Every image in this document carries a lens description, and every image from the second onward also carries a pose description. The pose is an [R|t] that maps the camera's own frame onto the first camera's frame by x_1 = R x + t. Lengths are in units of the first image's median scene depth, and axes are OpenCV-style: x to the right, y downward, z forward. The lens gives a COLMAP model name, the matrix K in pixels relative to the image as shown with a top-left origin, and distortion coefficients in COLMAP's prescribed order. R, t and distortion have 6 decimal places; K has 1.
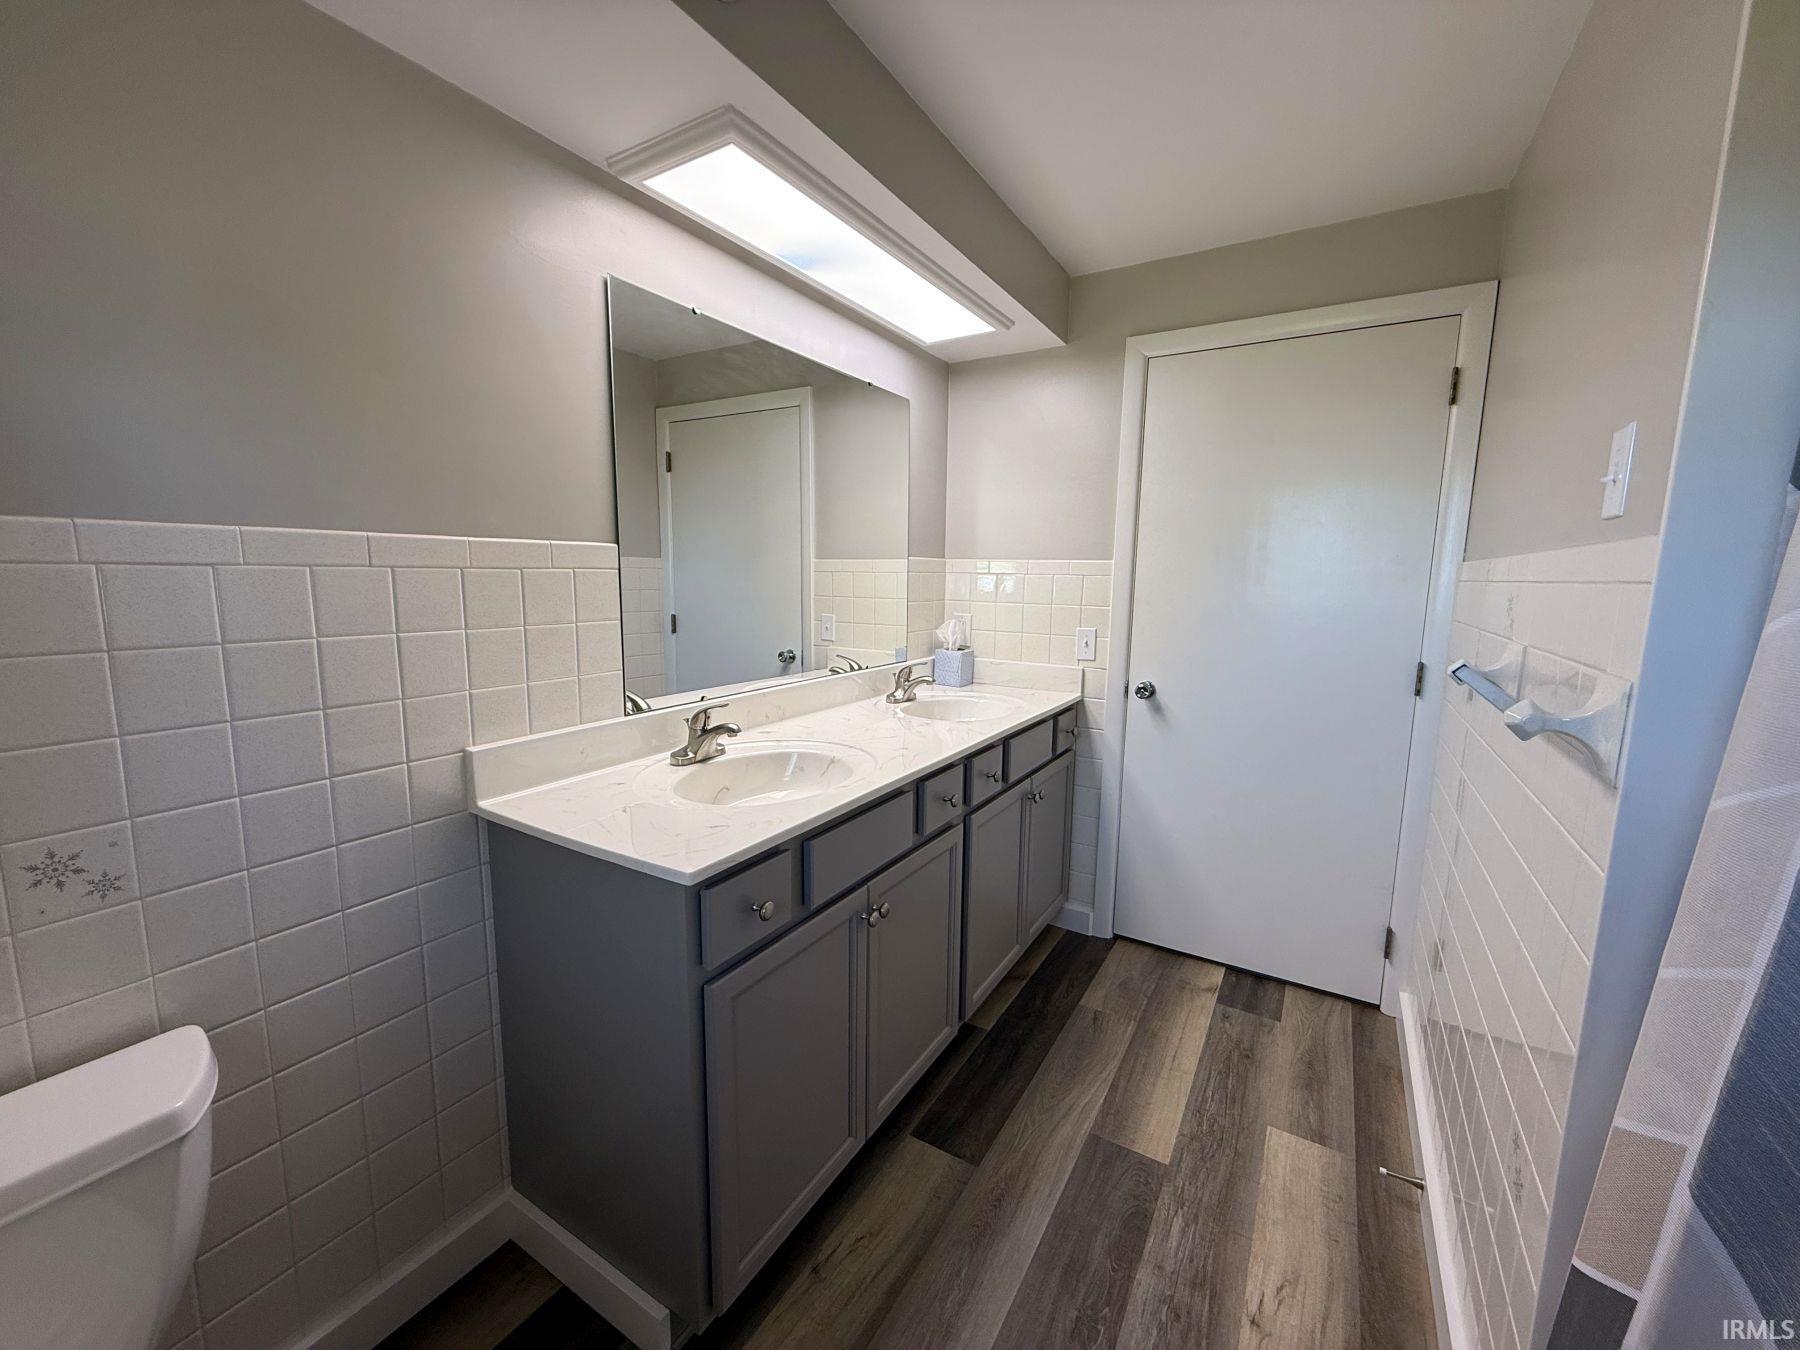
lens RADIAL K [[718.7, 0, 895.5], [0, 718.7, 676.4], [0, 0, 1]] dist [-0.001949, -0.000164]
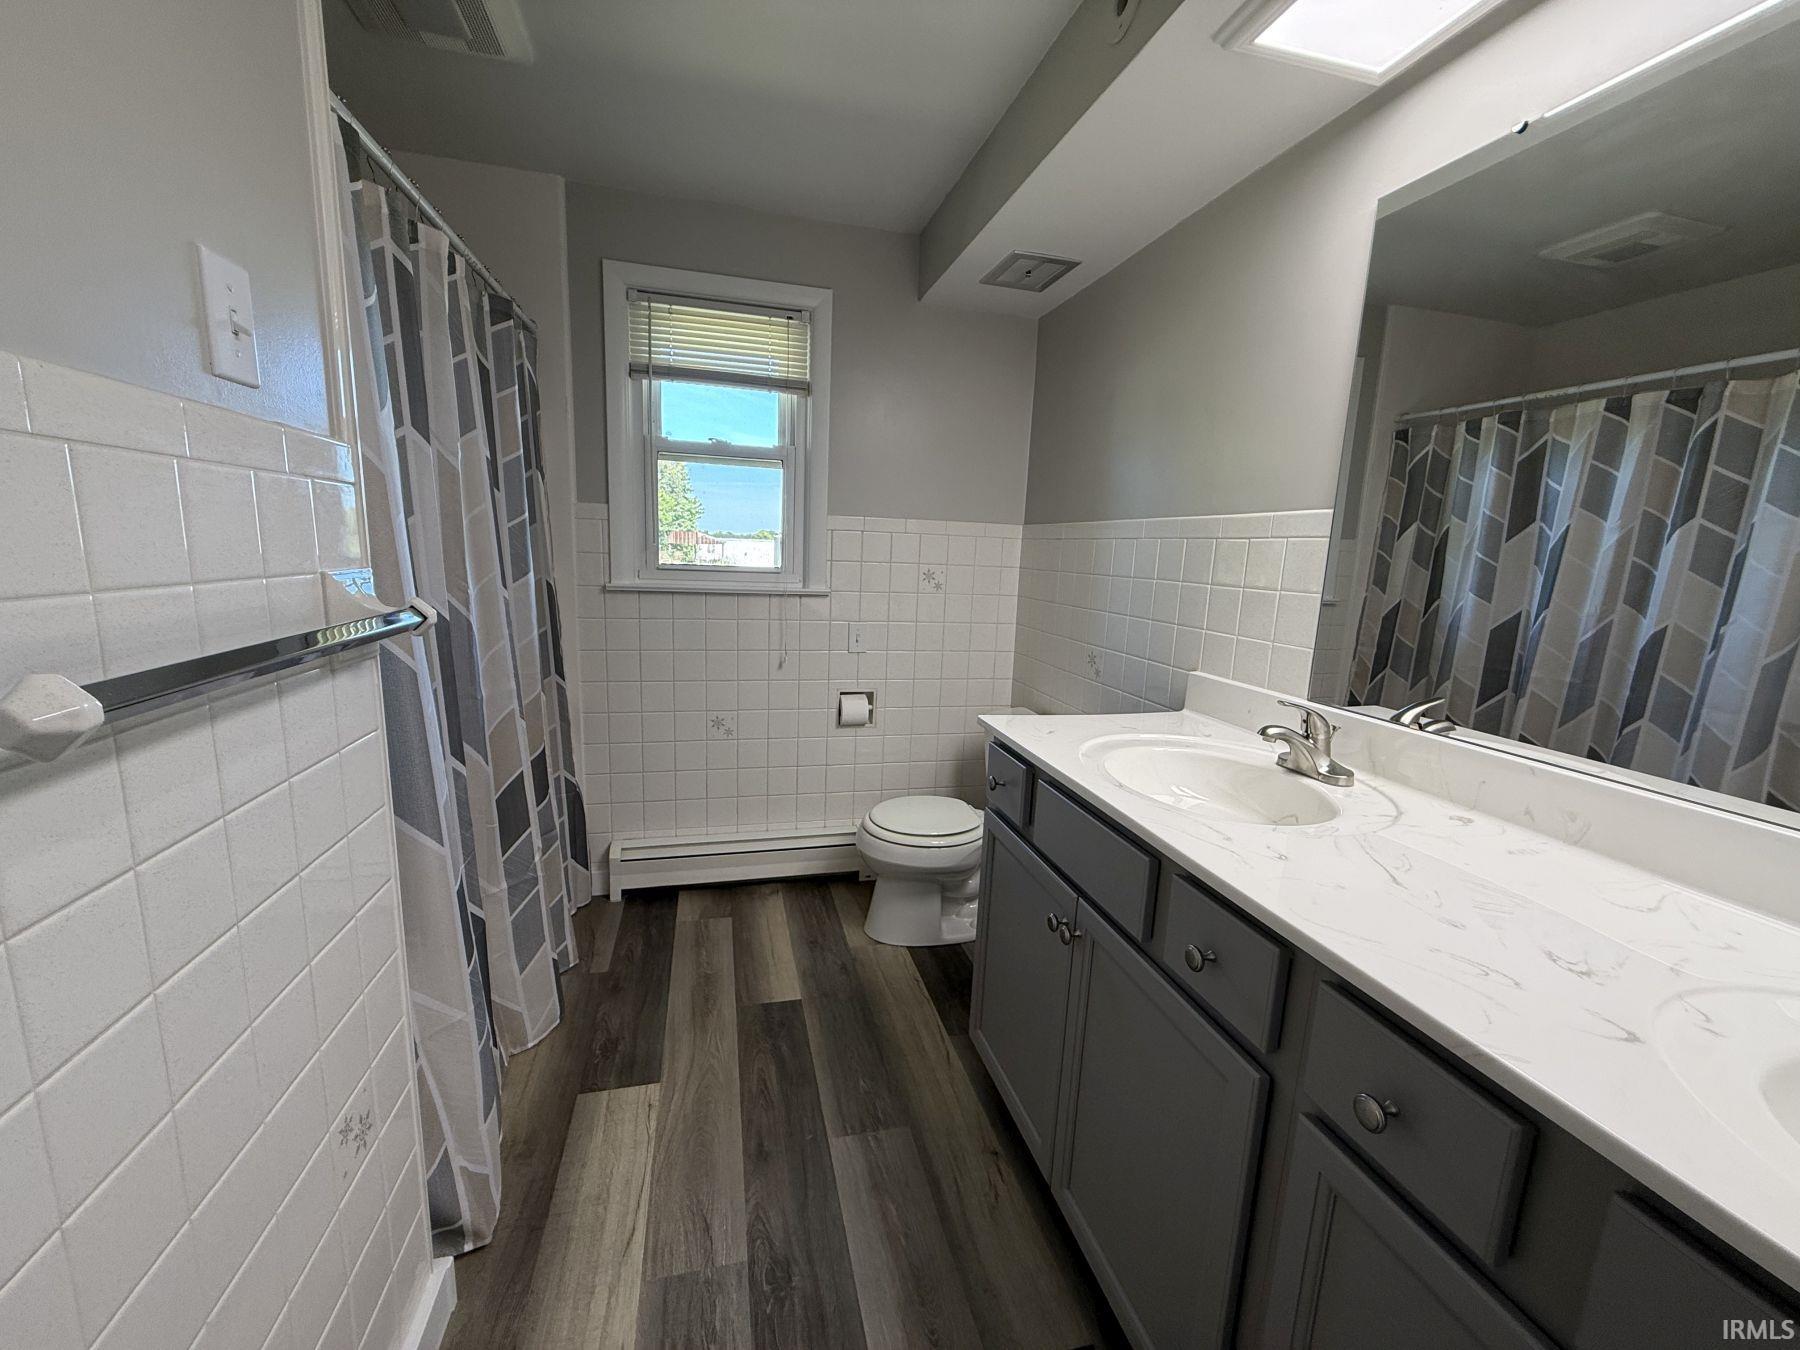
lens RADIAL K [[718.7, 0, 895.5], [0, 718.7, 676.4], [0, 0, 1]] dist [-0.001949, -0.000164]
pose [[-0.701515, 0.083747, -0.707717, 0.763082], [-0.151121, 0.953006, 0.262569, -0.160922], [0.696448, 0.291147, -0.655892, 1.477847]]
